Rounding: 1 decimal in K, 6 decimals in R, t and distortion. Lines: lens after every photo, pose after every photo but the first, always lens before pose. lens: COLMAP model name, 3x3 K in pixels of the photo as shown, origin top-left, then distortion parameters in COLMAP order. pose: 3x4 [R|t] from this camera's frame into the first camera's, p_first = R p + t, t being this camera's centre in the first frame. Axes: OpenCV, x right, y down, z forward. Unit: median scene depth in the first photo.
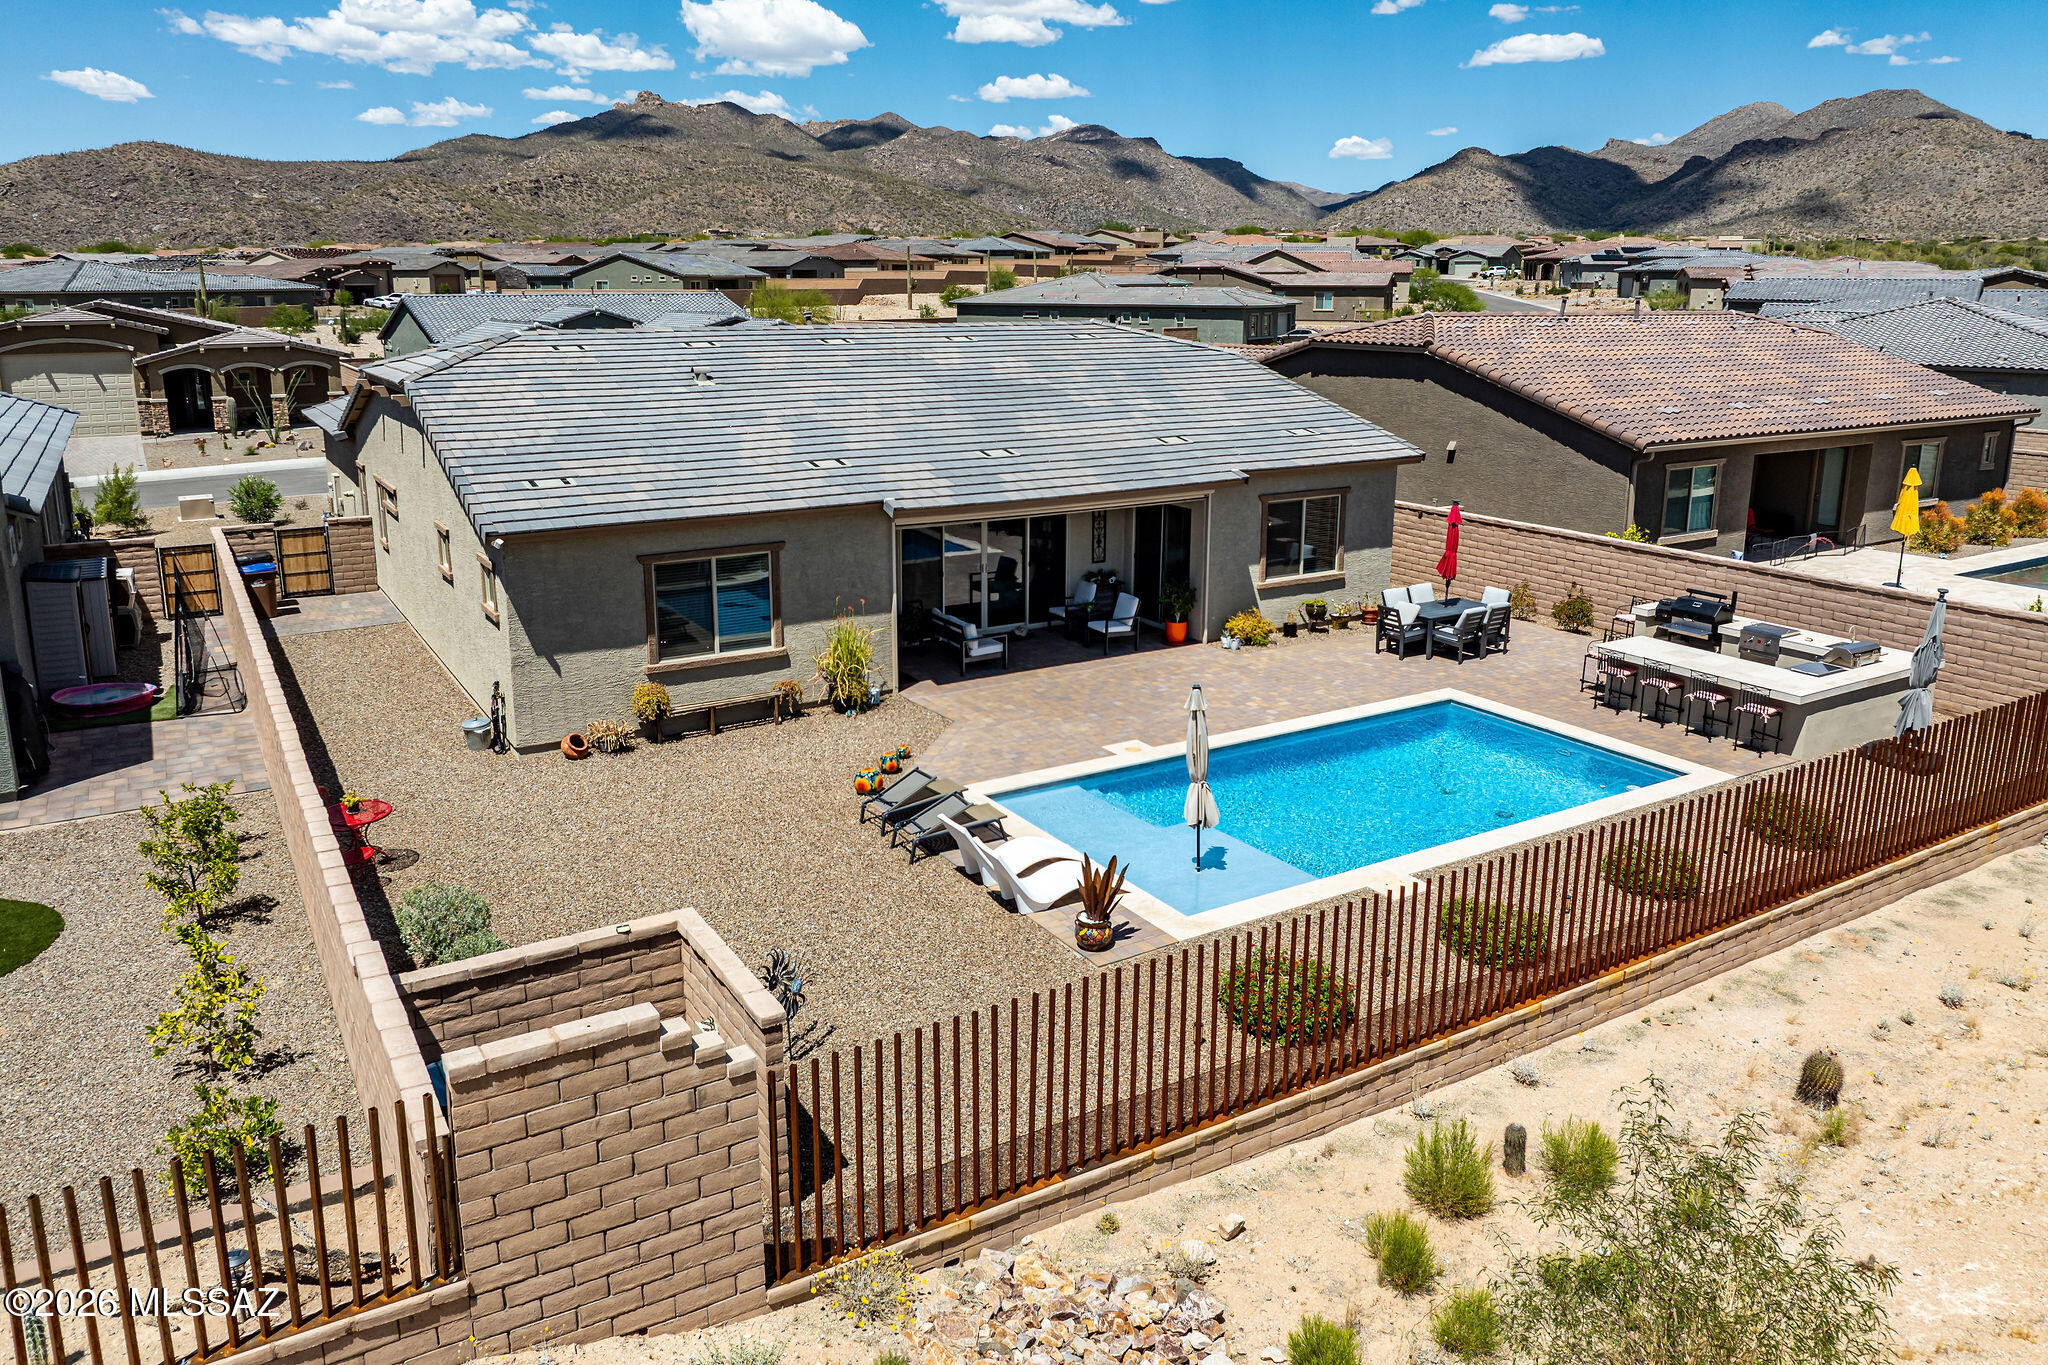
lens RADIAL K [[1417.0, 0, 1015.0], [0, 1417.0, 677.6], [0, 0, 1]] dist [-0.028387, 0.003885]
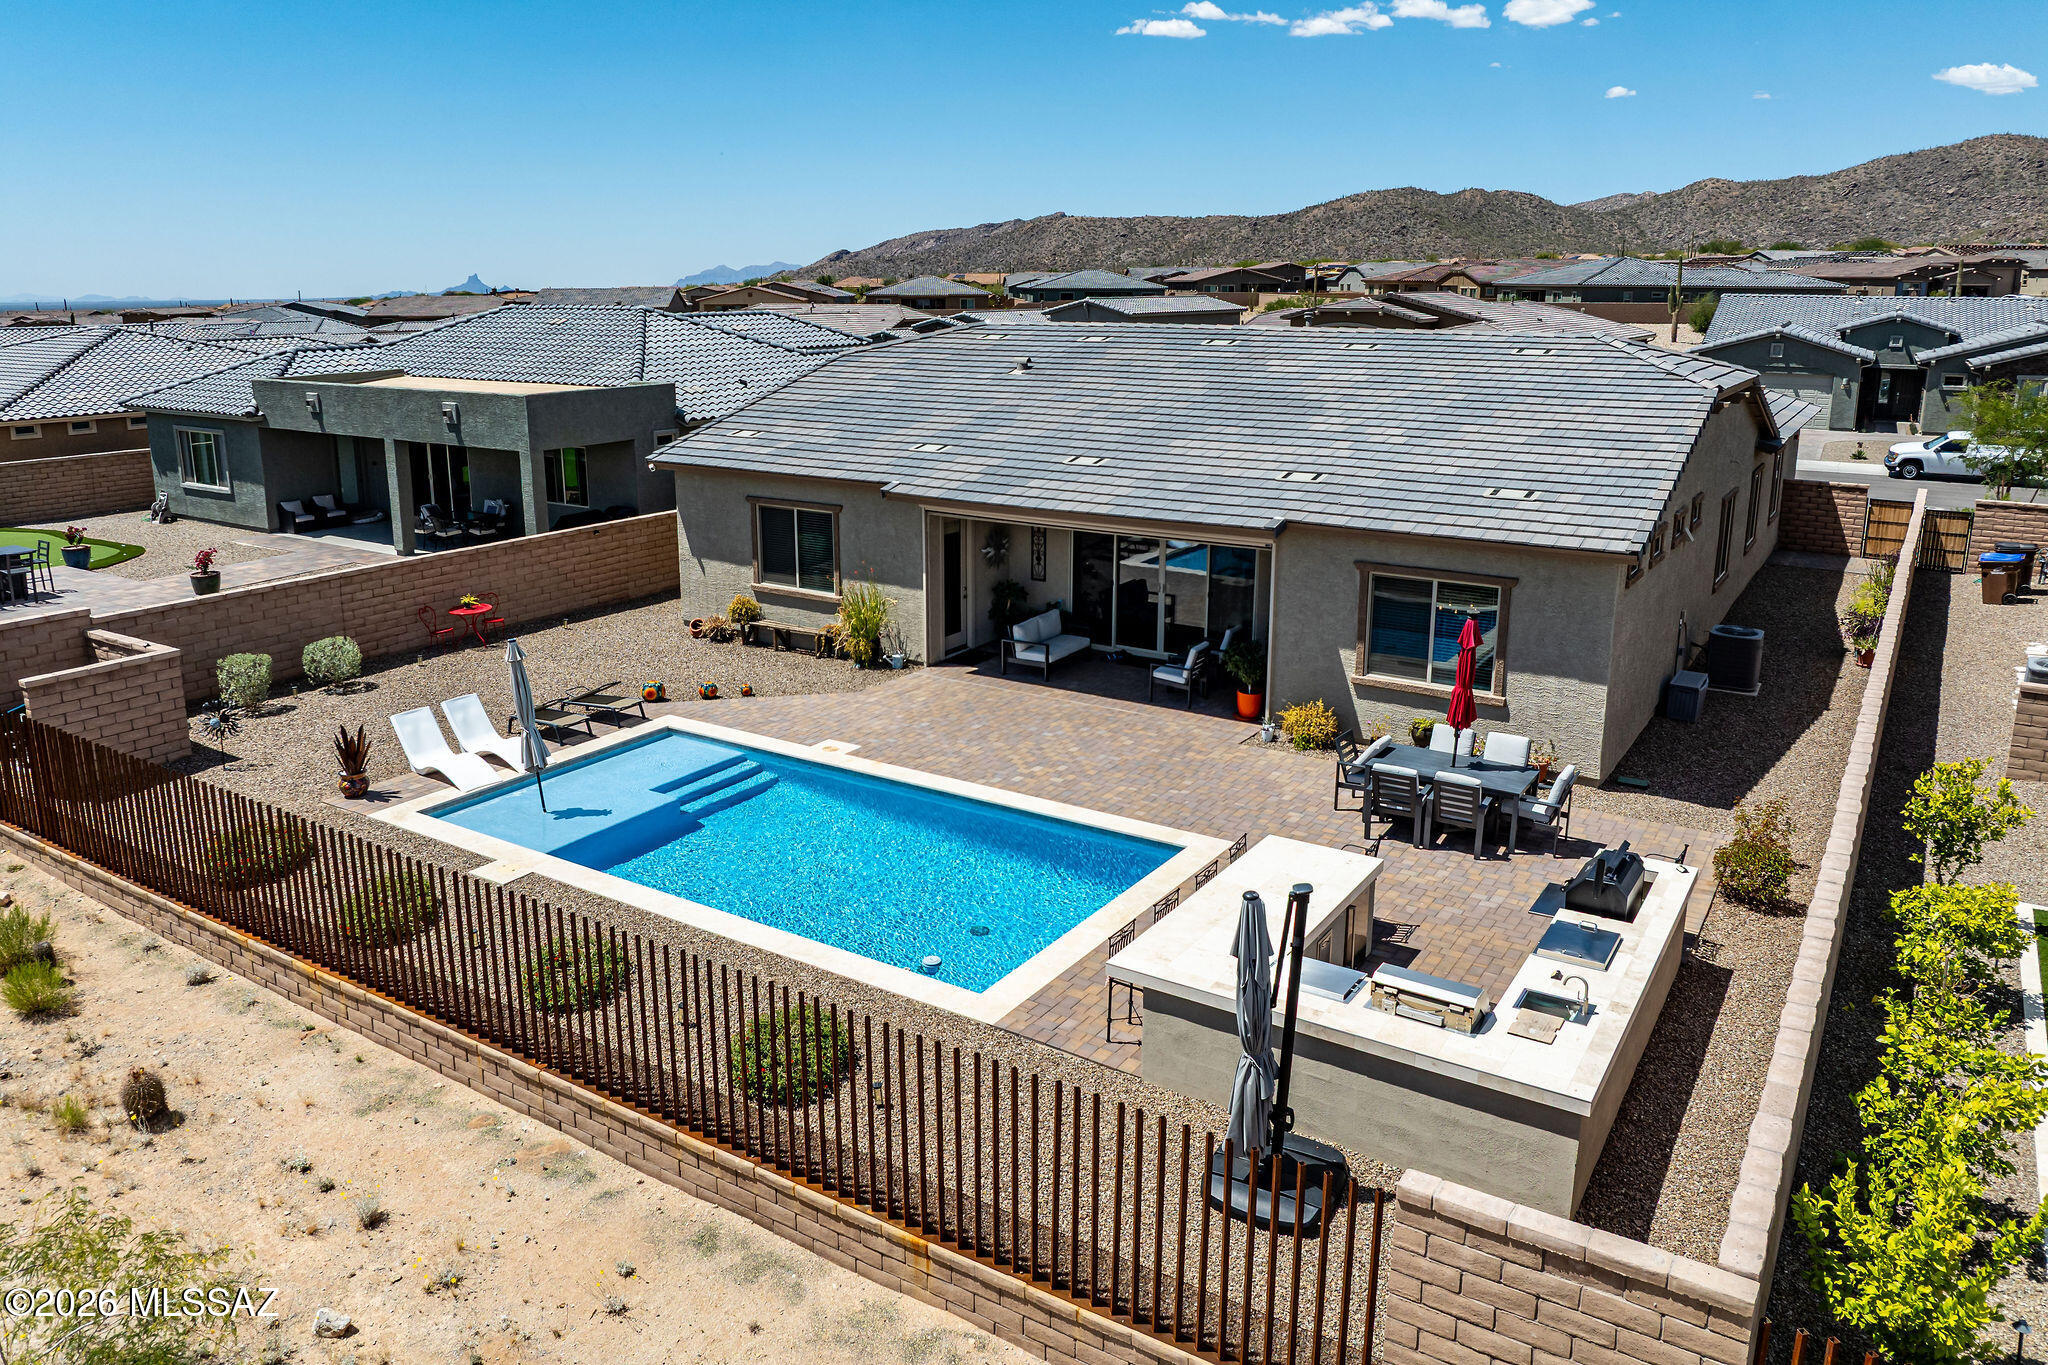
lens RADIAL K [[1417.0, 0, 1015.0], [0, 1417.0, 677.6], [0, 0, 1]] dist [-0.028387, 0.003885]
pose [[0.429752, 0.241825, -0.869962, 0.929498], [-0.240083, 0.959391, 0.148085, -0.164996], [0.870444, 0.145223, 0.470358, 0.590346]]
